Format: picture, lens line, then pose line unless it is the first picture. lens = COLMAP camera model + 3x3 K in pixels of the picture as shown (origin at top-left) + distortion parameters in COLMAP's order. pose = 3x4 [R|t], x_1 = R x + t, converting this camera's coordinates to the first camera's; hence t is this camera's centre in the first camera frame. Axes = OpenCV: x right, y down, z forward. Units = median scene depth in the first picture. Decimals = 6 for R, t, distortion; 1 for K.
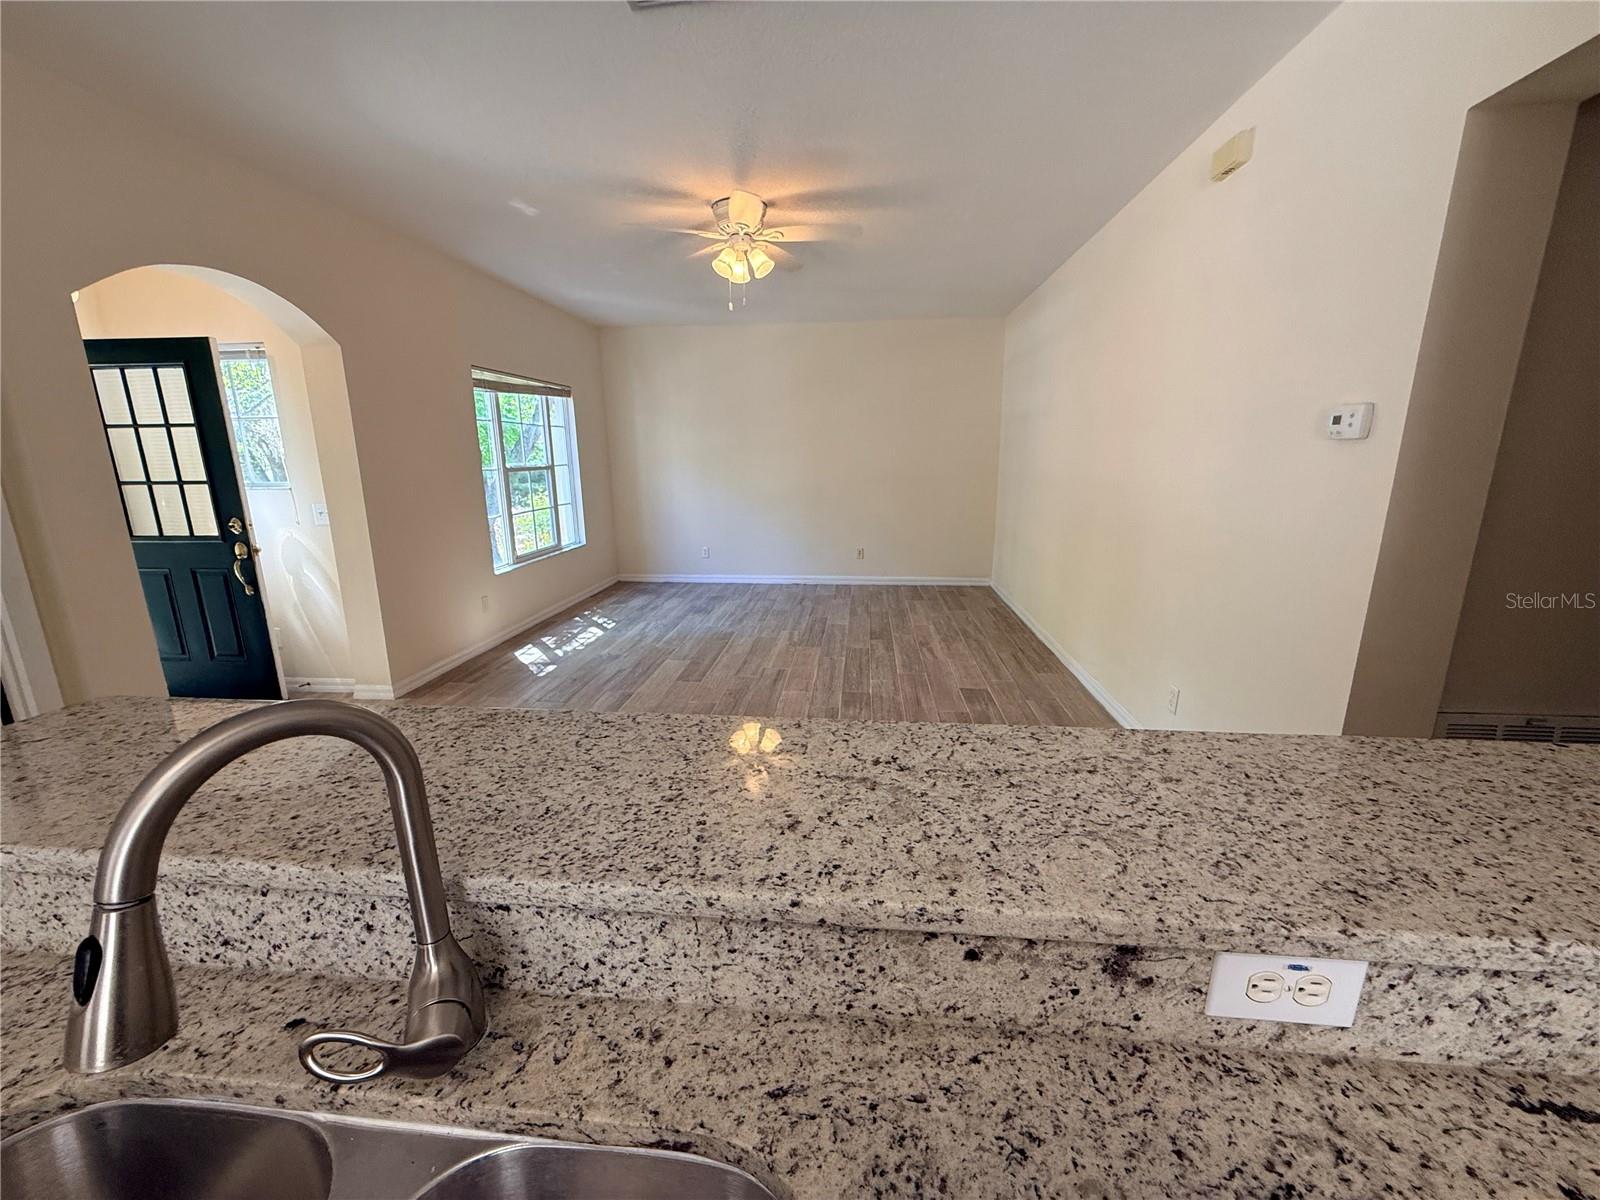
lens RADIAL K [[641.2, 0, 800.0], [0, 641.2, 600.0], [0, 0, 1]] dist [-0.000030, 0.000001]
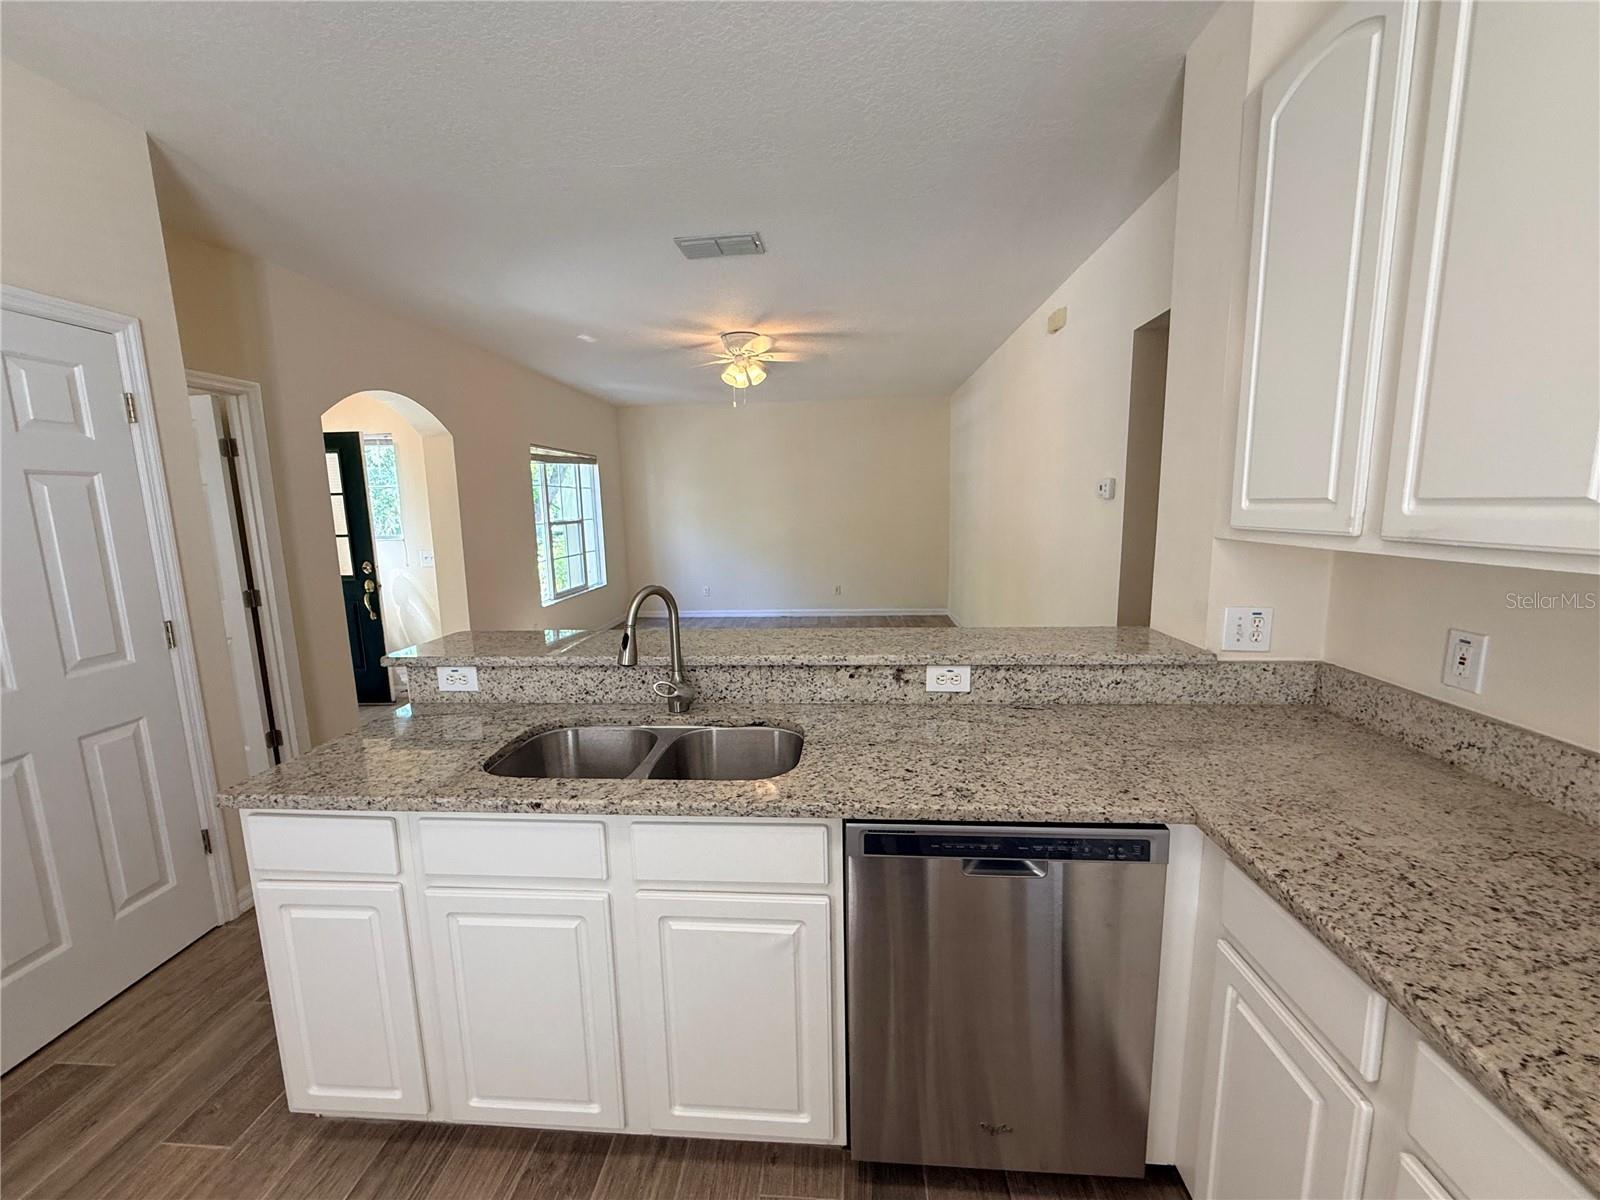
lens RADIAL K [[641.2, 0, 800.0], [0, 641.2, 600.0], [0, 0, 1]] dist [-0.000030, 0.000001]
pose [[0.999580, -0.016433, 0.023851, -0.008140], [0.018214, 0.996902, -0.076512, 0.075679], [-0.022520, 0.076914, 0.996783, -0.373449]]
